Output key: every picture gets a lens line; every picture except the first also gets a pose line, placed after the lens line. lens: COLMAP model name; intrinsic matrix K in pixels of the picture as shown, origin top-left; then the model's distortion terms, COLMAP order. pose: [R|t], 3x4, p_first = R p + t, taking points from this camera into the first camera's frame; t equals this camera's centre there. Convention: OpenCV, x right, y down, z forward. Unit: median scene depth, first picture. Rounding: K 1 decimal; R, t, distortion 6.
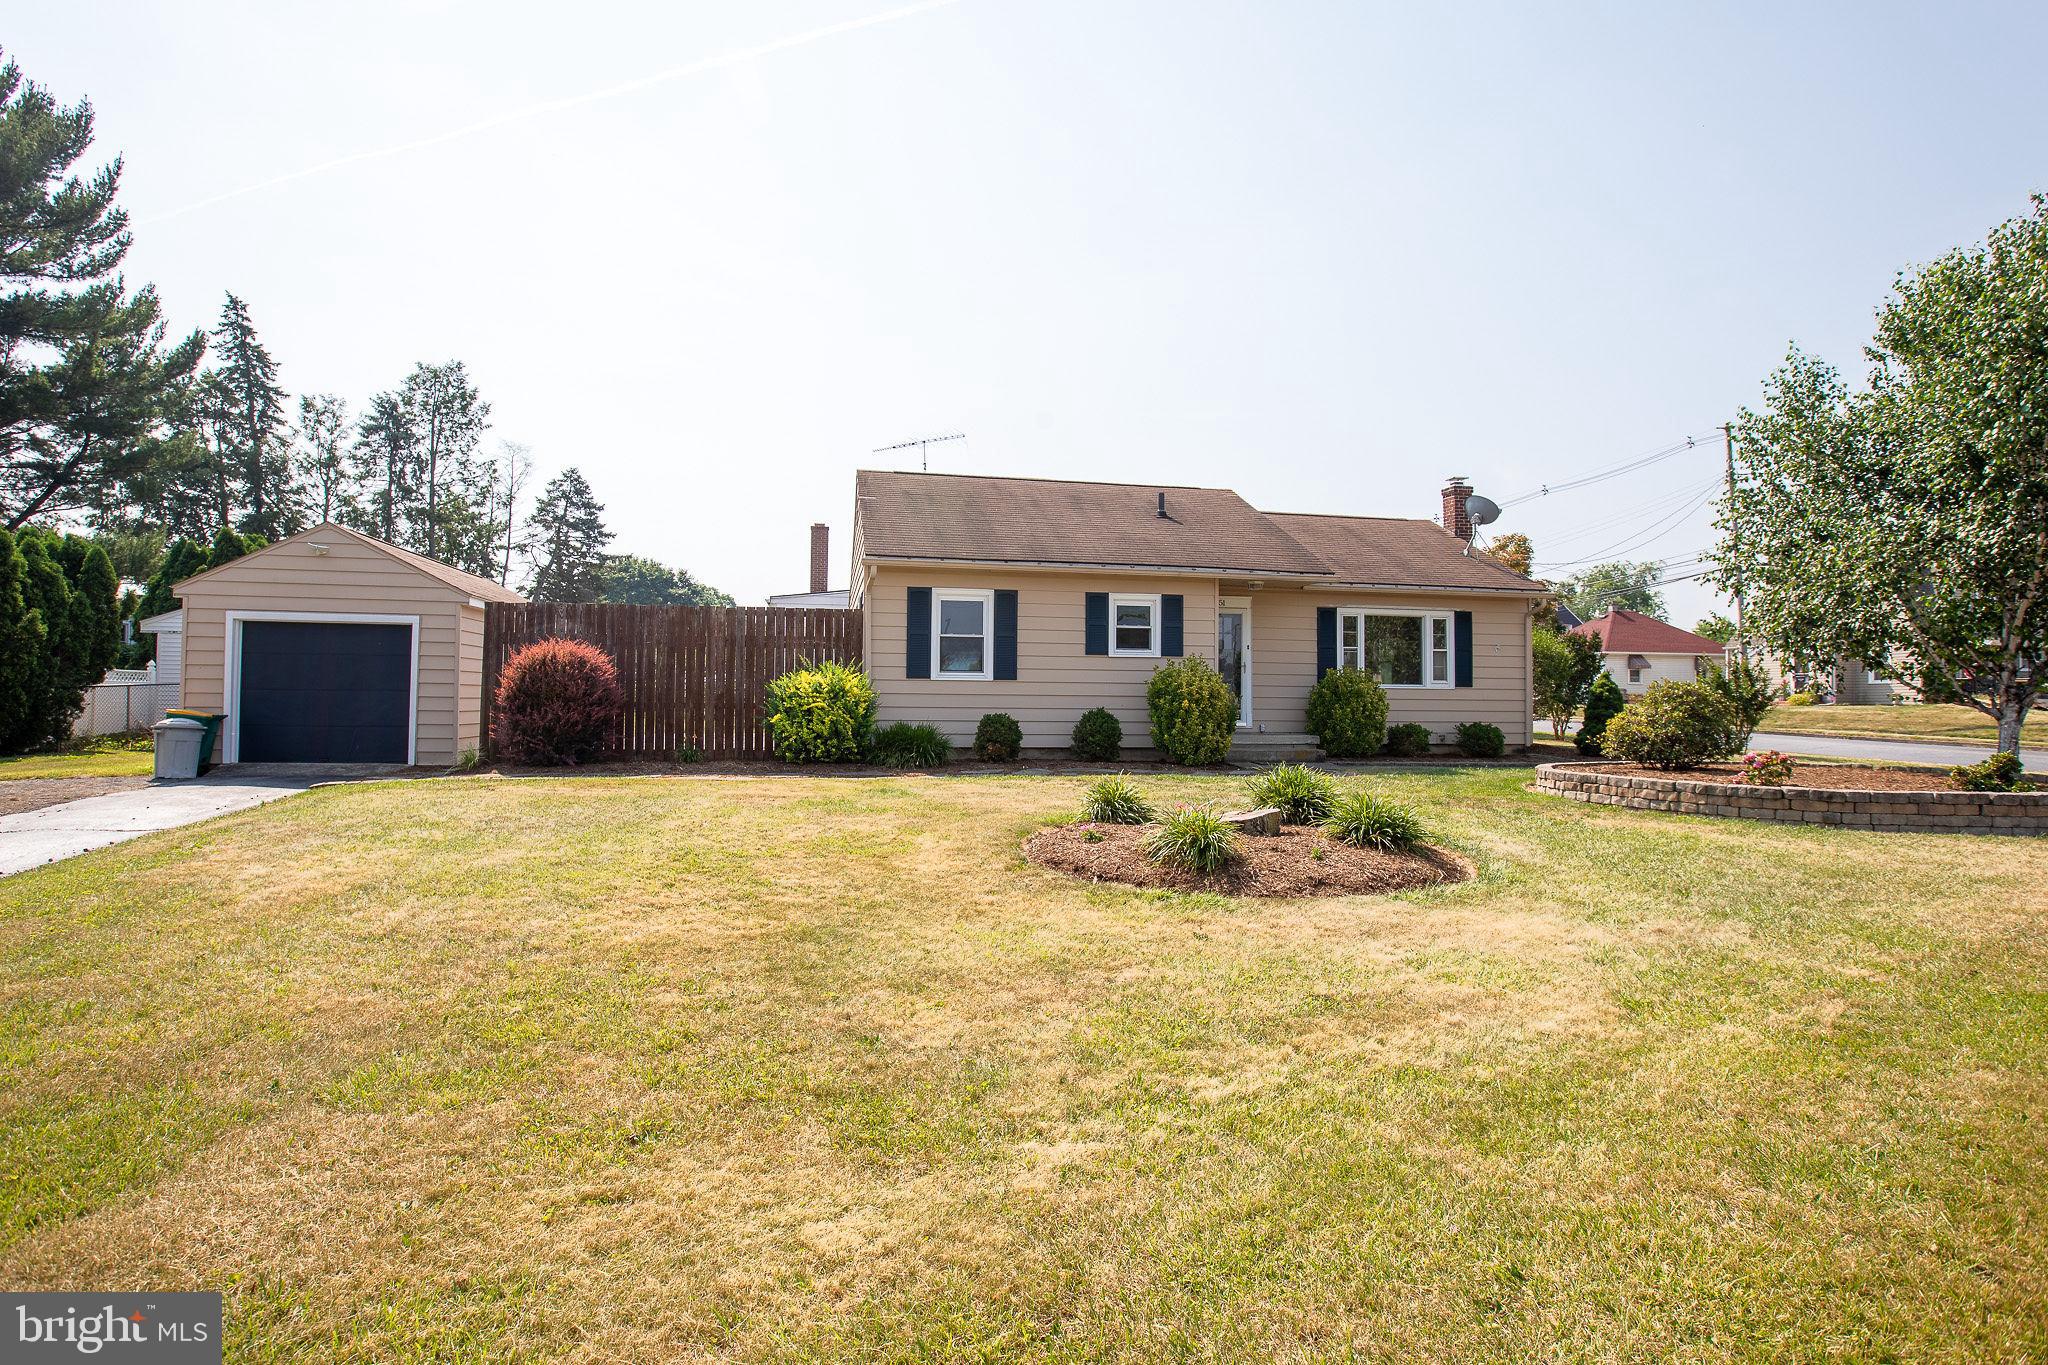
lens RADIAL K [[1077.4, 0, 1024.0], [0, 1077.4, 682.5], [0, 0, 1]] dist [-0.046109, 0.001436]
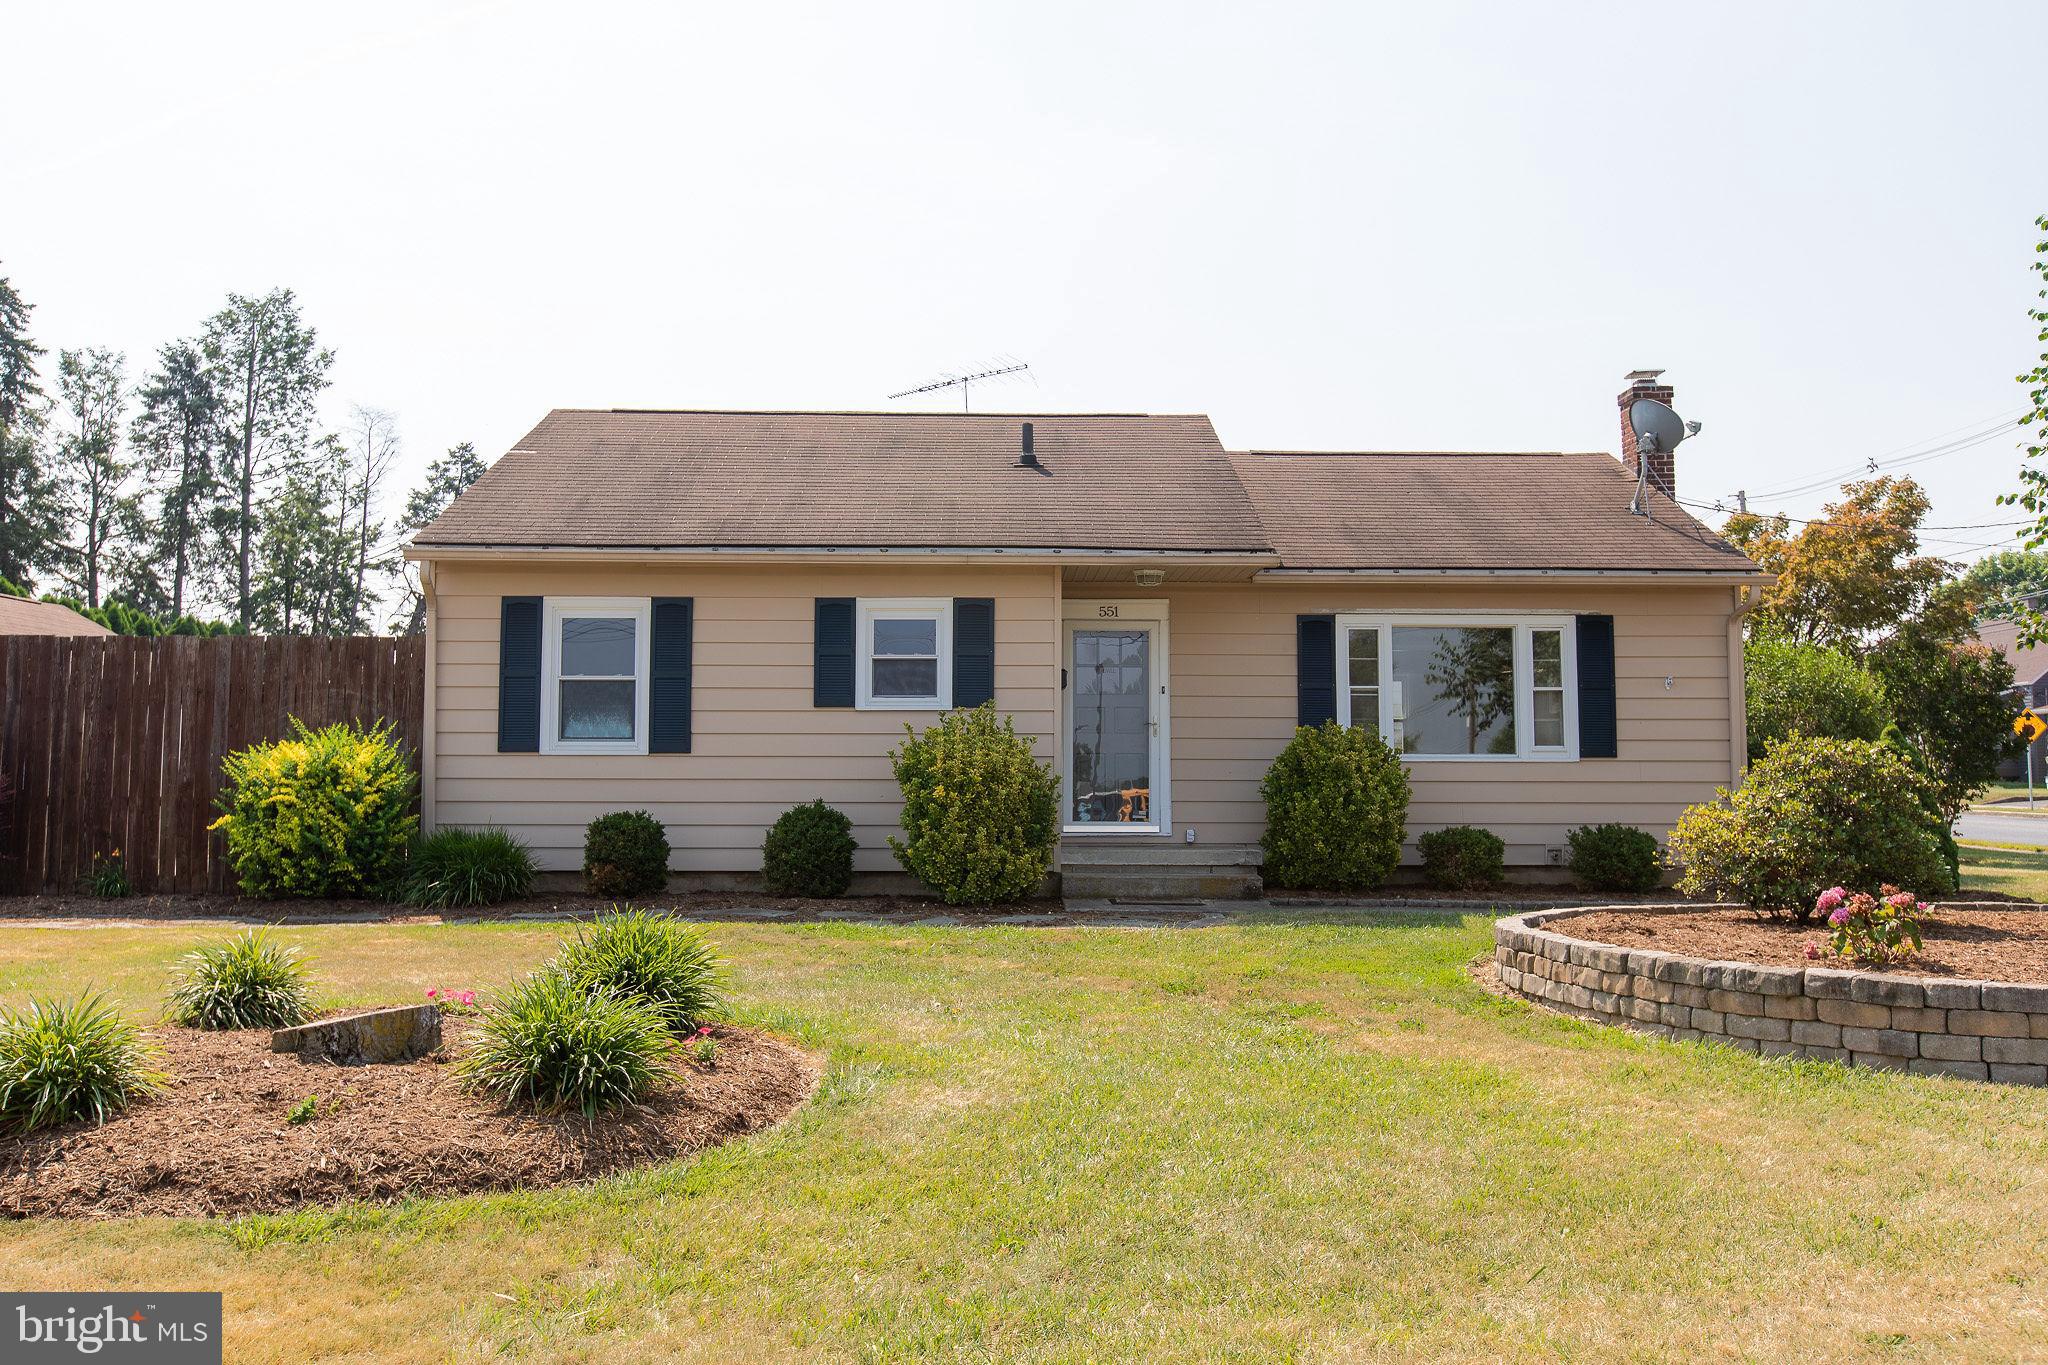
lens RADIAL K [[1685.5, 0, 1024.0], [0, 1685.5, 682.5], [0, 0, 1]] dist [-0.000171, -0.017328]
pose [[0.983658, -0.019248, -0.179016, 0.299014], [0.010513, 0.998713, -0.049611, 0.005873], [0.179741, 0.046918, 0.982594, 0.134633]]
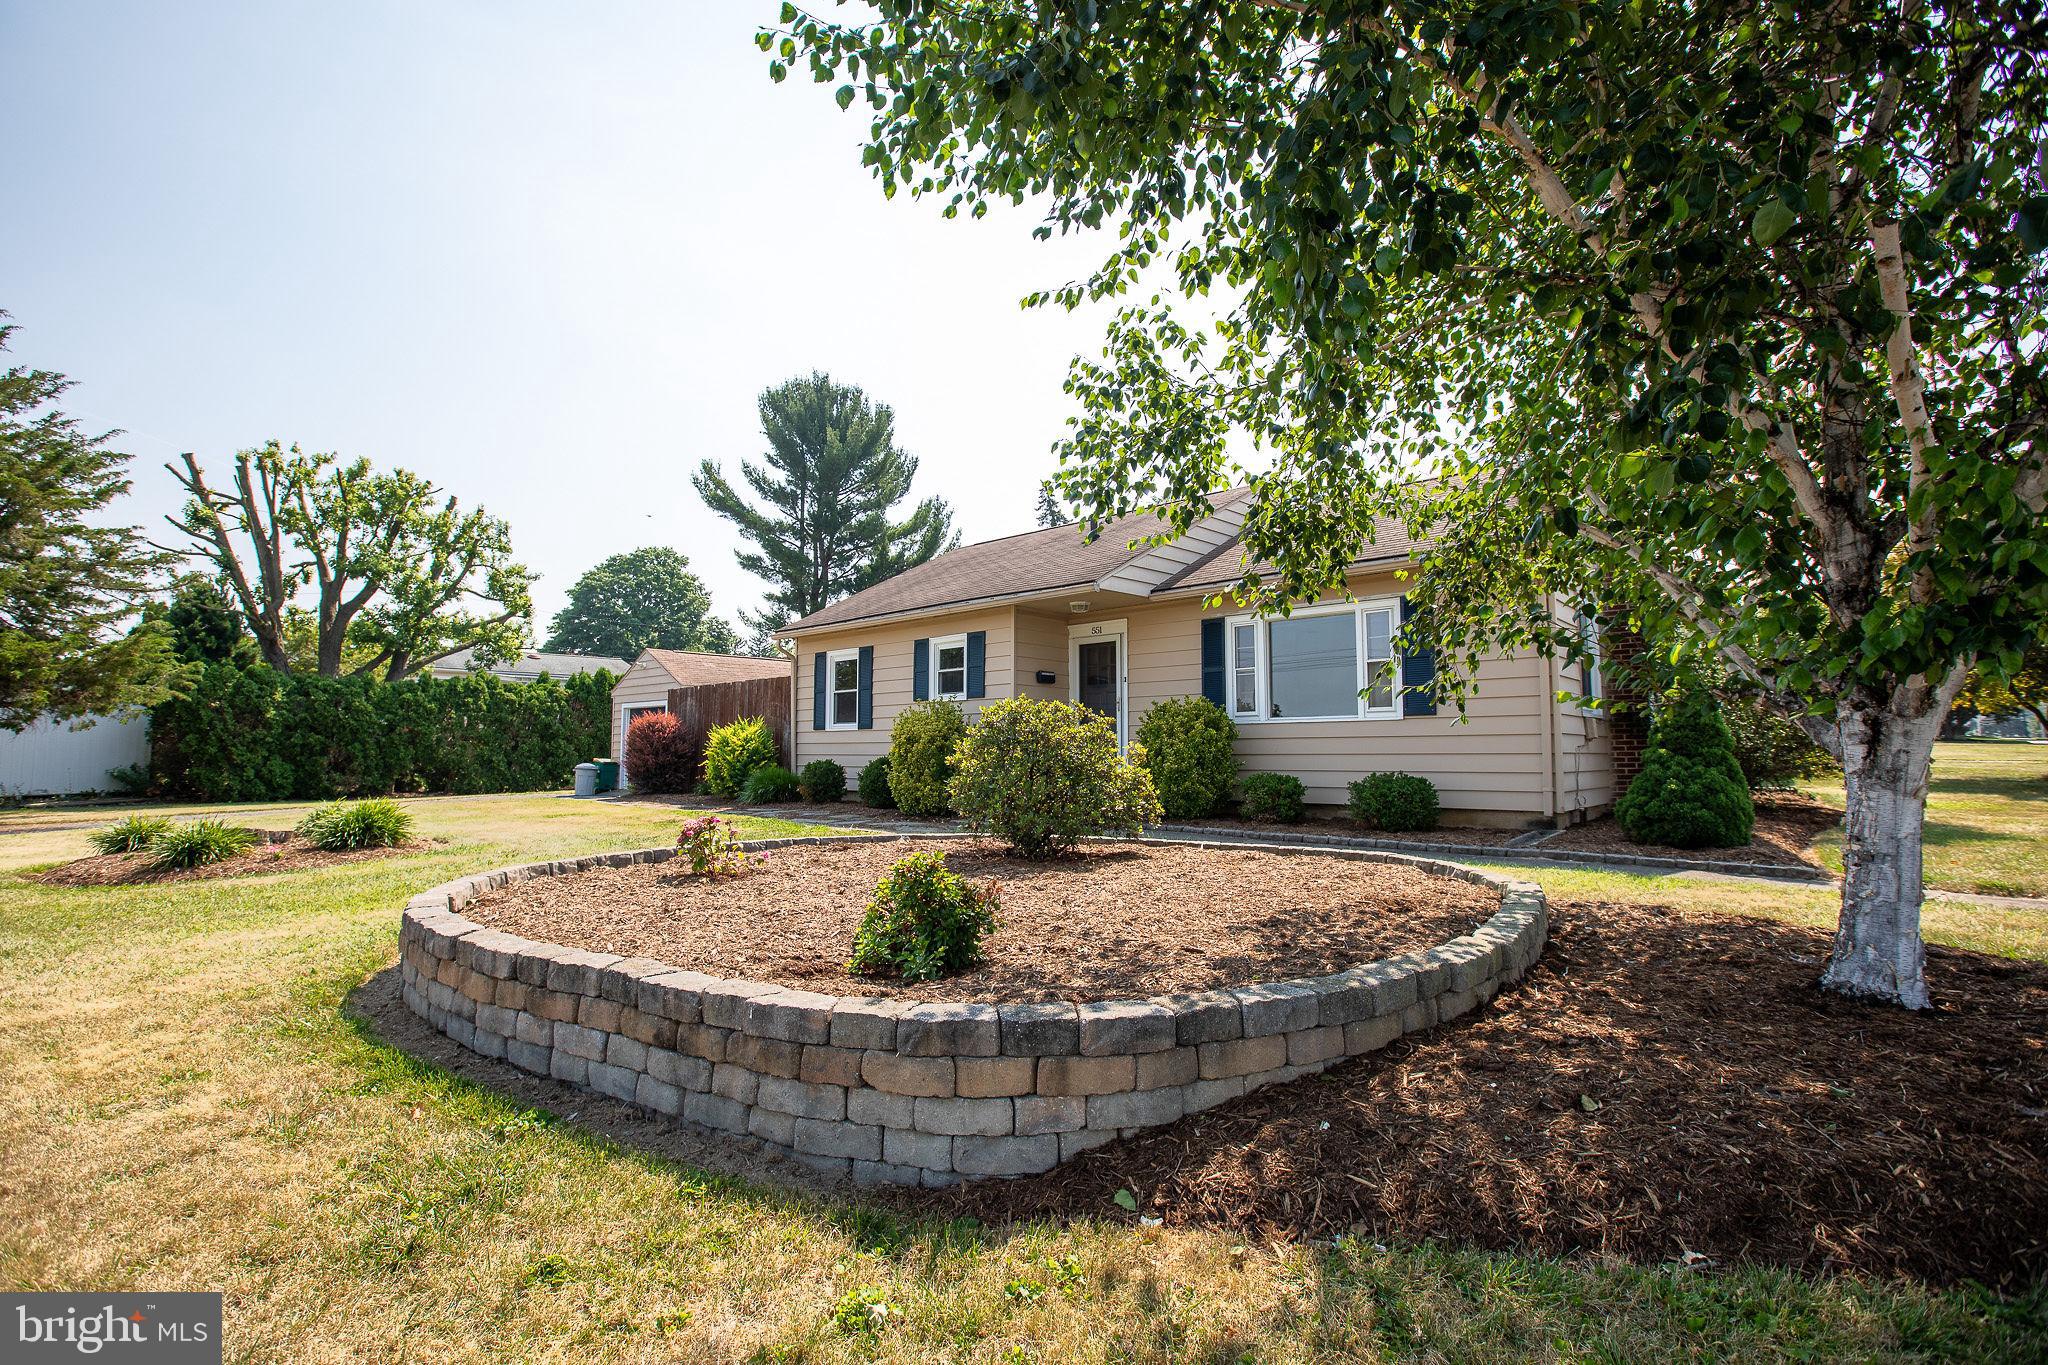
lens RADIAL K [[965.0, 0, 1024.0], [0, 965.0, 682.5], [0, 0, 1]] dist [-0.072124, 0.033325]
pose [[0.573630, -0.071456, -0.815992, 0.779816], [0.021161, 0.997148, -0.072444, 0.021525], [0.818841, 0.024289, 0.573506, 0.522949]]
